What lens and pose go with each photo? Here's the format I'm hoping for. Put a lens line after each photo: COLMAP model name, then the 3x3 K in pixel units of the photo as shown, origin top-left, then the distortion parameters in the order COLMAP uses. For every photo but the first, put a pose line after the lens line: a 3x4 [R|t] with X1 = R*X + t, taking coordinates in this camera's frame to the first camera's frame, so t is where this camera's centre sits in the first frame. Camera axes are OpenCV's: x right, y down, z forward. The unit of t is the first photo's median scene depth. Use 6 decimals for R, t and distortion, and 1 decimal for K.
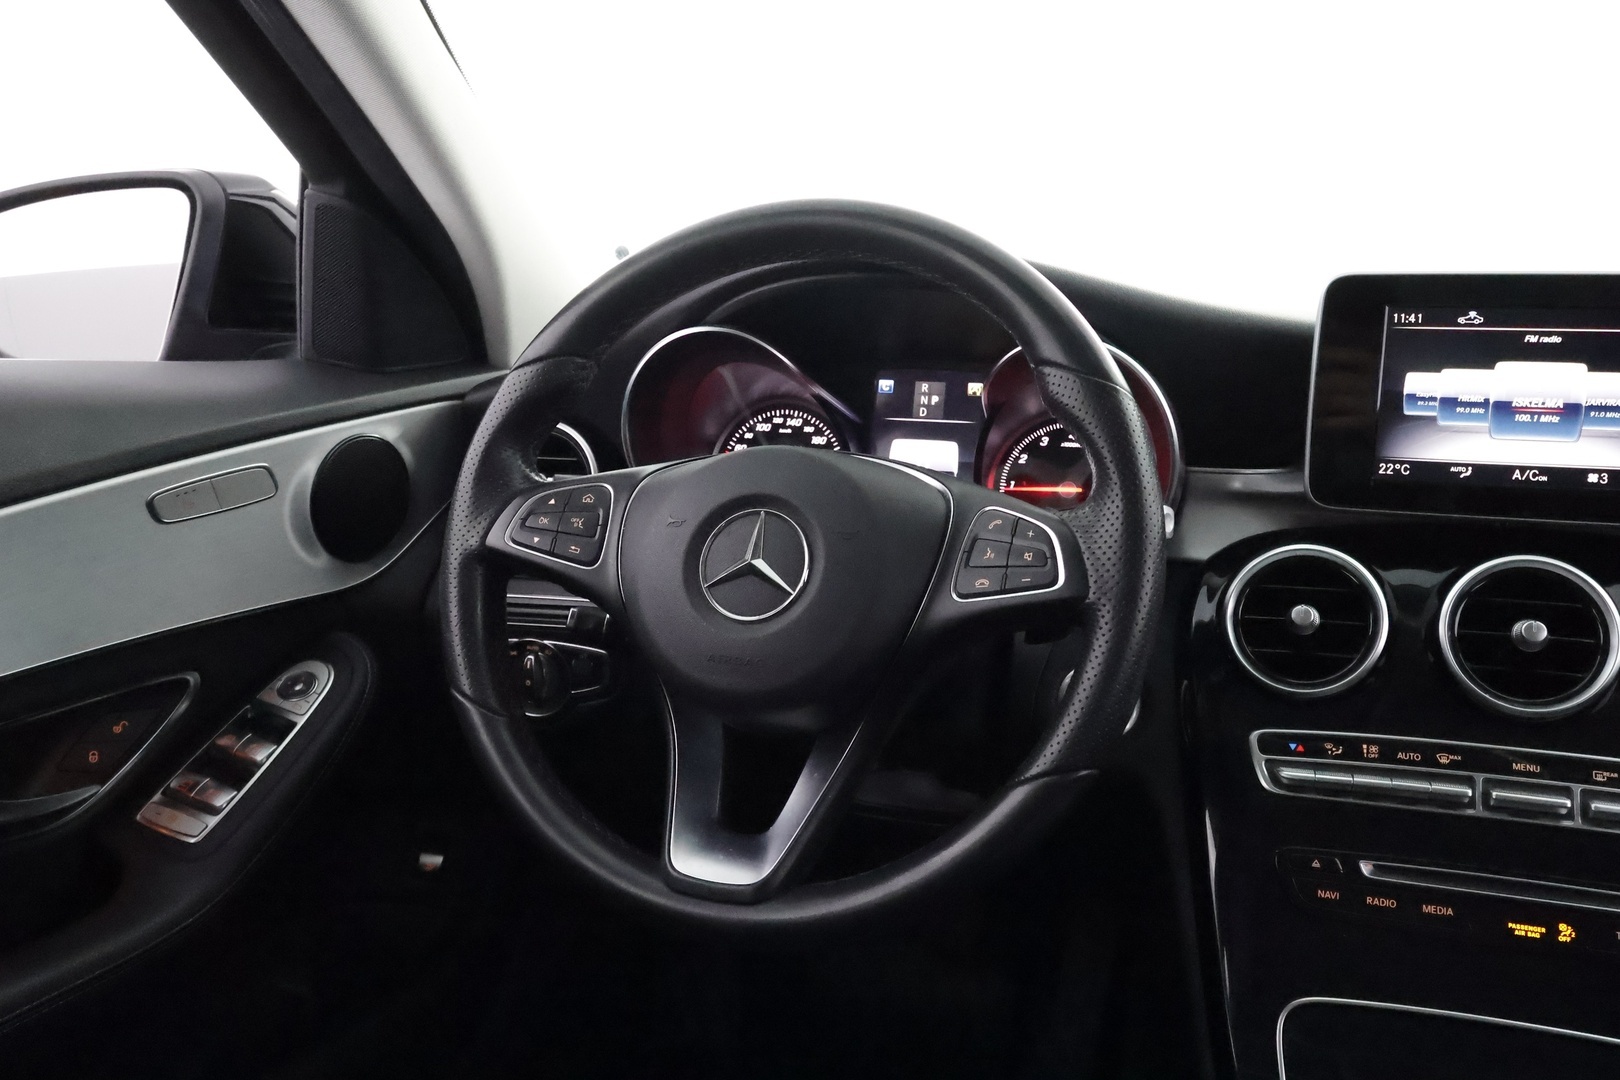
lens RADIAL K [[1284.4, 0, 818.1], [0, 1284.4, 542.7], [0, 0, 1]] dist [0.002093, 0.001135]
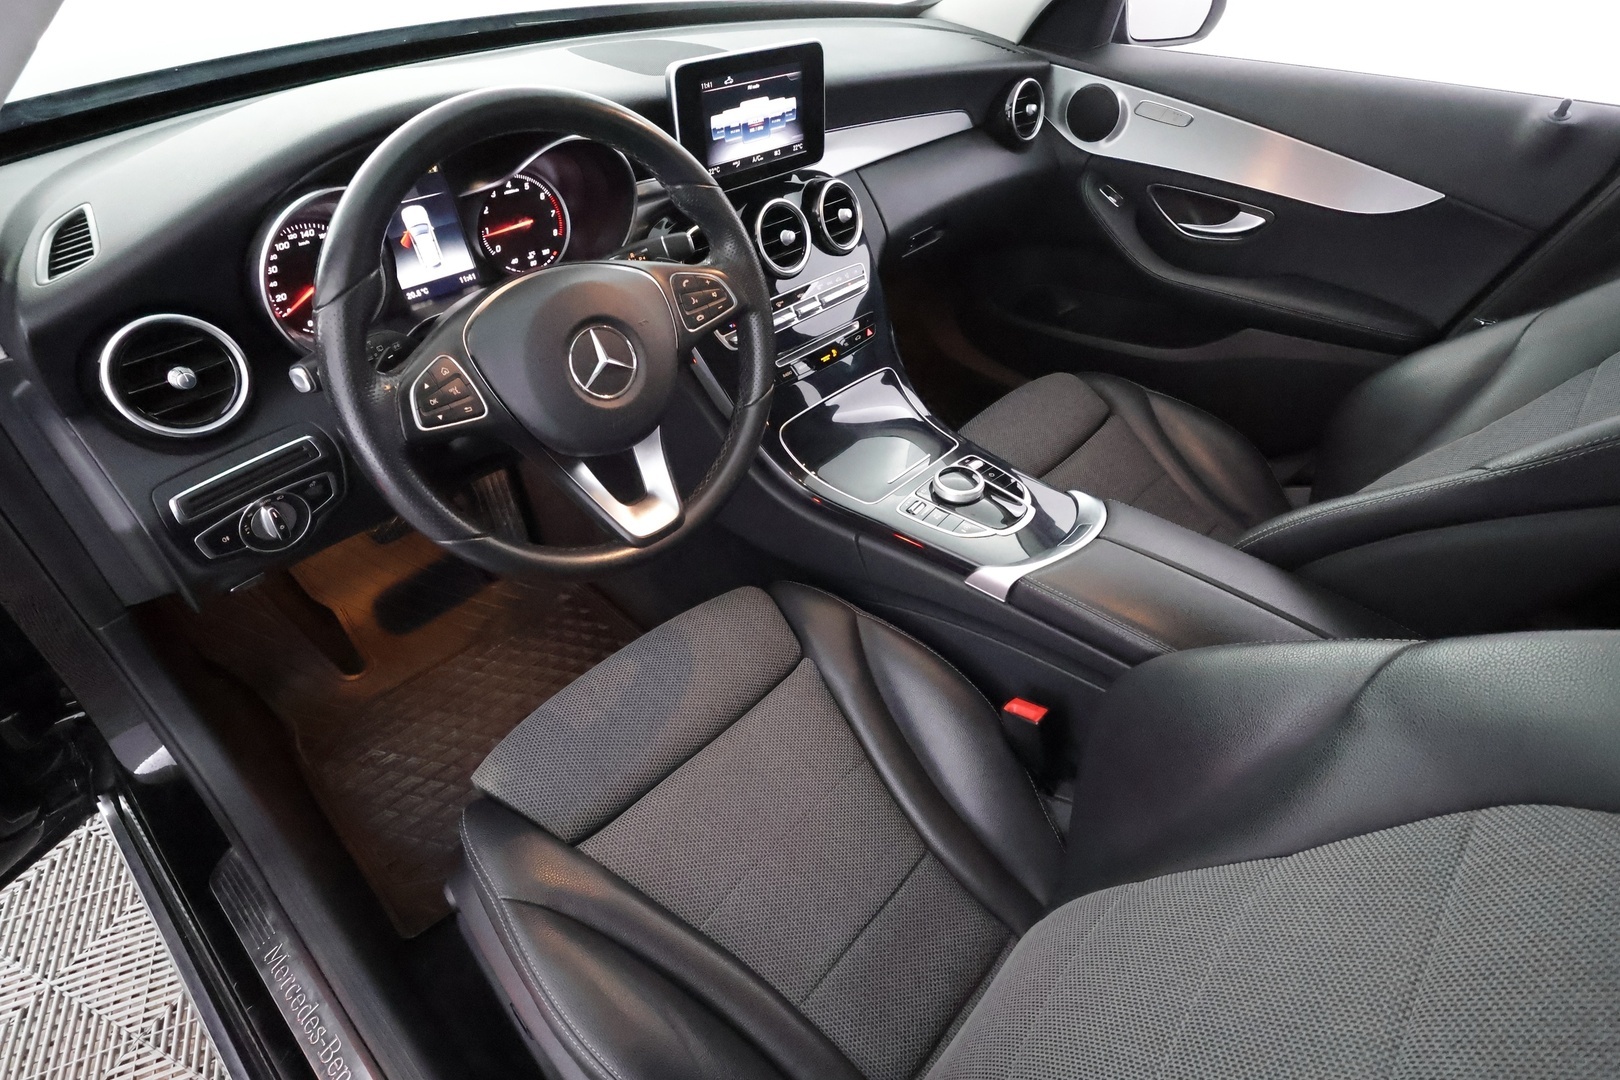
lens RADIAL K [[803.0, 0, 817.4], [0, 803.0, 545.5], [0, 0, 1]] dist [-0.004183, -0.001048]
pose [[0.407182, -0.605616, 0.683690, -0.697062], [0.139545, 0.781016, 0.608721, -0.344706], [-0.902624, -0.152455, 0.402527, 0.277944]]
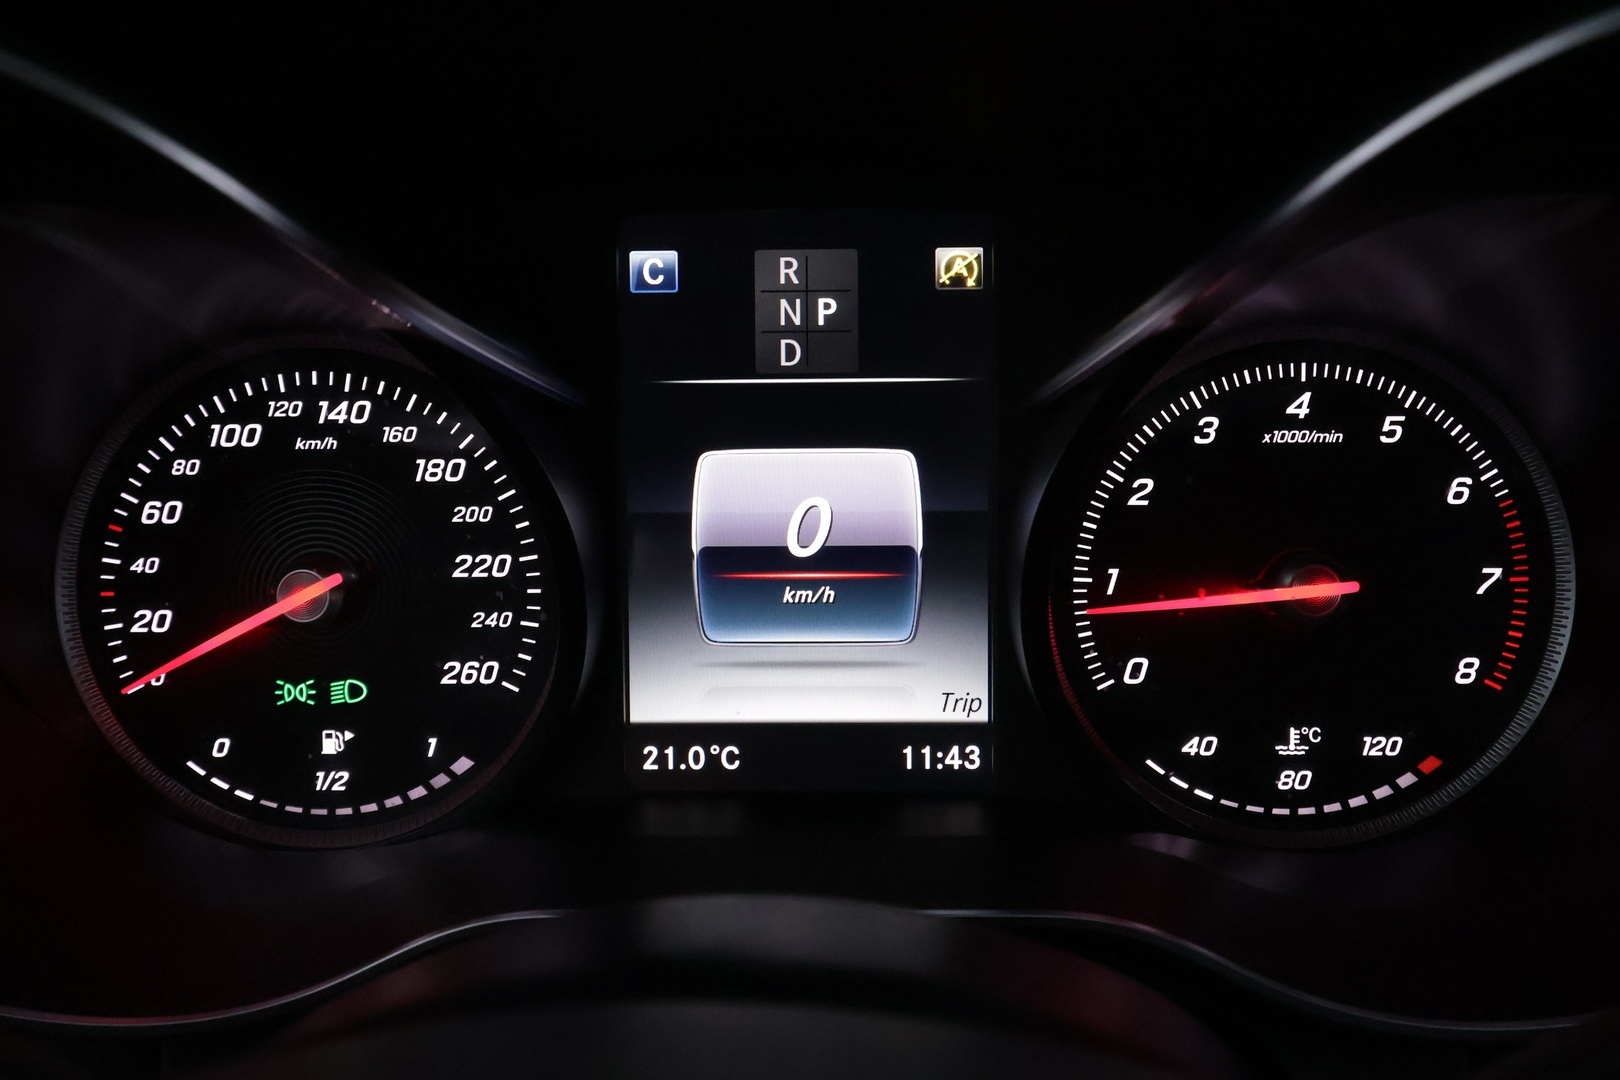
lens RADIAL K [[1380.4, 0, 810.7], [0, 1380.4, 604.4], [0, 0, 1]] dist [0.007542, 0.006884]
pose [[0.955636, -0.112958, 0.272030, -0.010258], [0.080390, 0.988503, 0.128056, -0.109679], [-0.283368, -0.100506, 0.953730, 0.887919]]
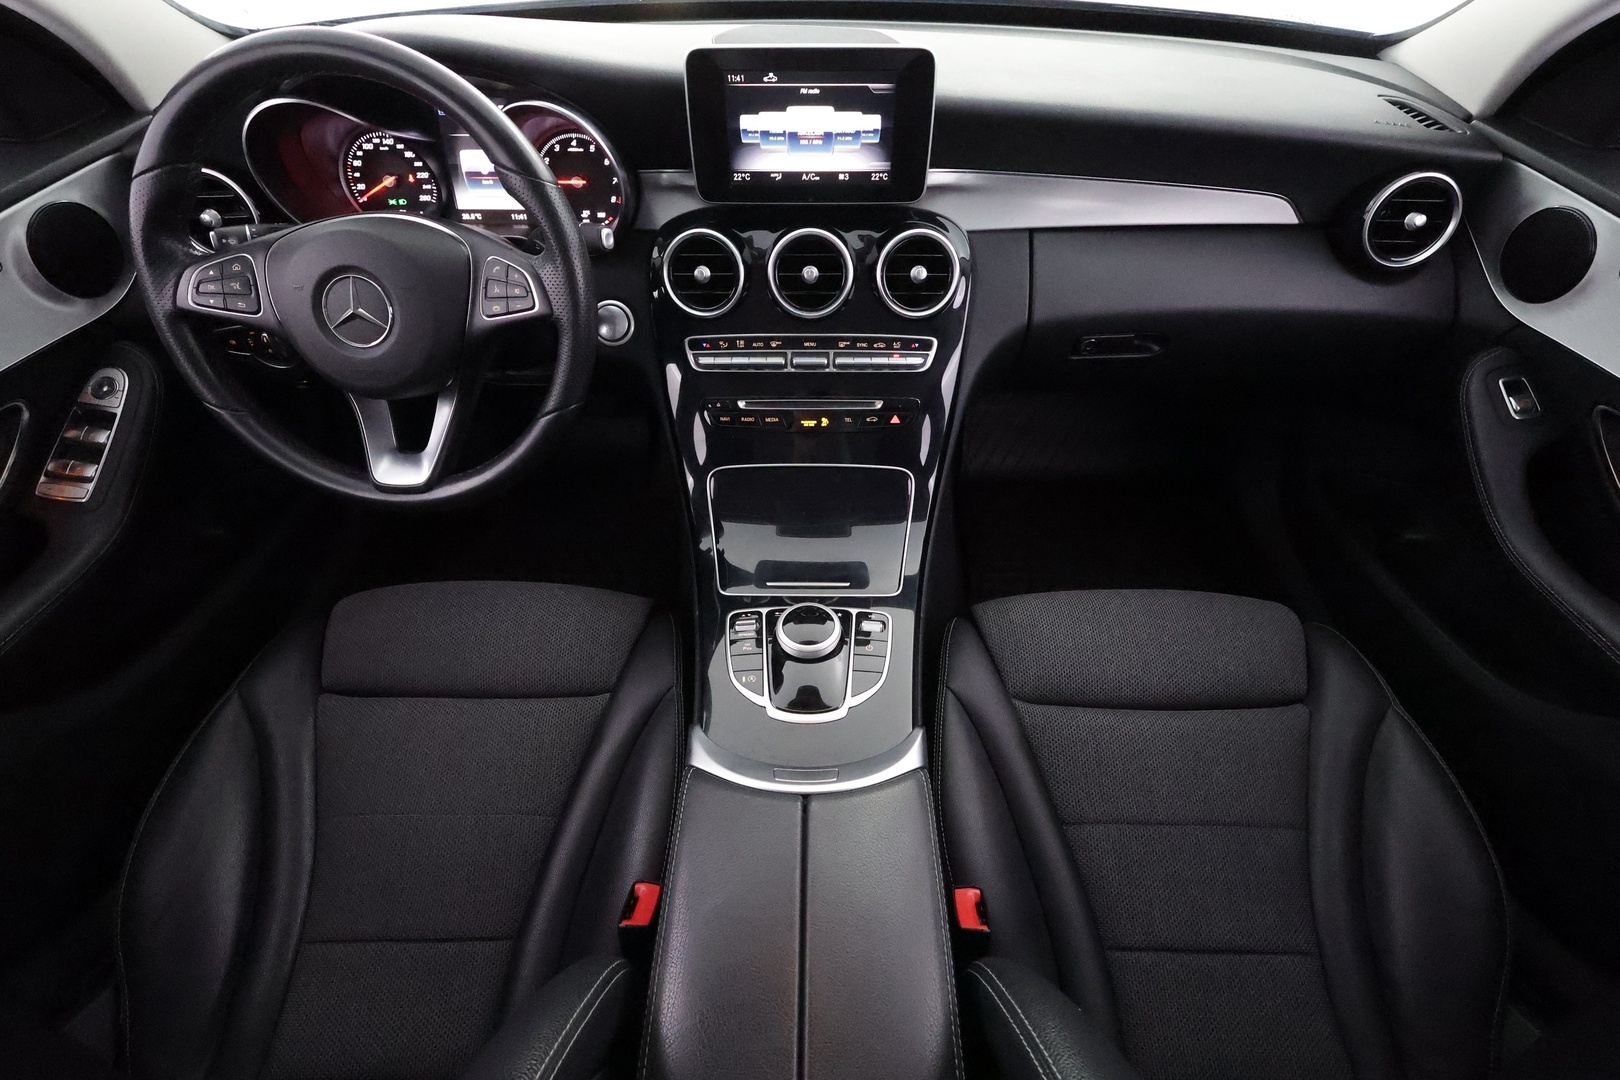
lens RADIAL K [[743.1, 0, 817.6], [0, 743.1, 544.3], [0, 0, 1]] dist [-0.002140, 0.000269]
pose [[0.951225, -0.224157, 0.211957, 0.224201], [0.067814, 0.822183, 0.565169, -0.216565], [-0.300954, -0.523229, 0.797282, -0.107577]]
